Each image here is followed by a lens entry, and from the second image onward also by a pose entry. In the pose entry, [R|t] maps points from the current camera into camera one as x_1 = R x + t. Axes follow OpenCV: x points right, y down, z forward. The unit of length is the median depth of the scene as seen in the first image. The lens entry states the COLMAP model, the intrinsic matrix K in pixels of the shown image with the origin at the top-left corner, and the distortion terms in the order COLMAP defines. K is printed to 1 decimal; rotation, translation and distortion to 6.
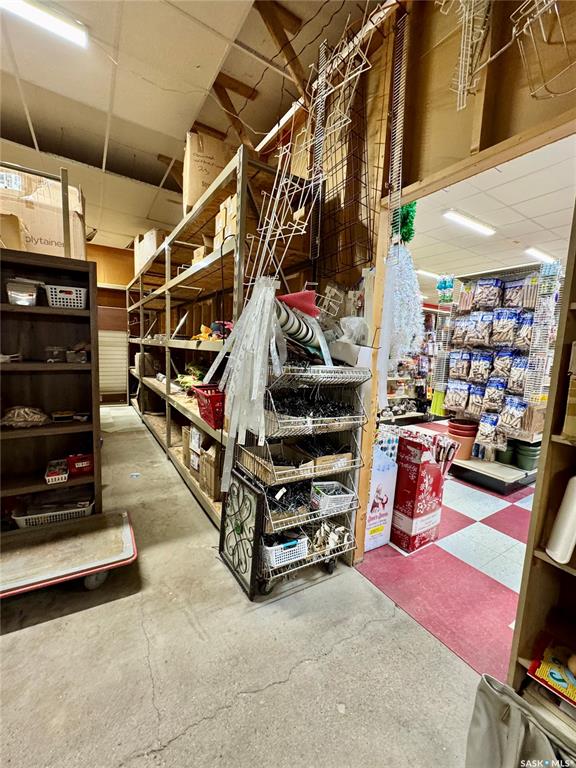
lens RADIAL K [[306.4, 0, 287.1], [0, 306.4, 383.0], [0, 0, 1]] dist [-0.001243, -0.000909]
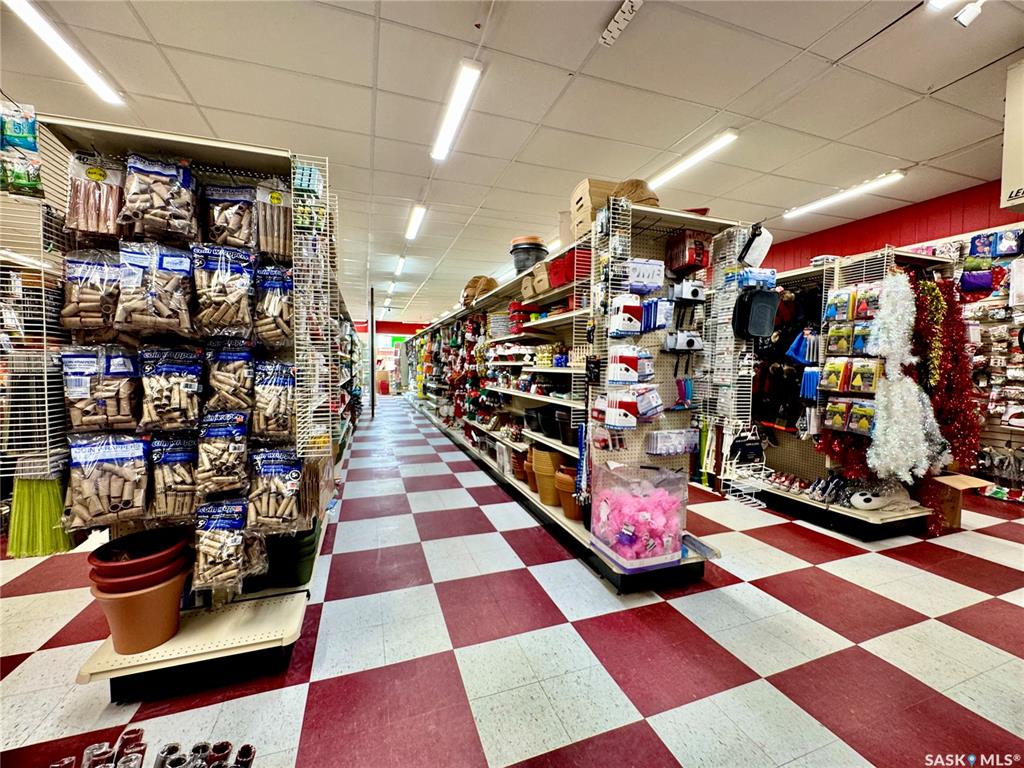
lens RADIAL K [[408.5, 0, 513.7], [0, 408.5, 380.6], [0, 0, 1]] dist [-0.001243, -0.000909]
pose [[0.201698, -0.085325, 0.975724, 0.227072], [0.115673, 0.991302, 0.062775, -0.049682], [-0.972593, 0.100203, 0.209813, 0.492339]]
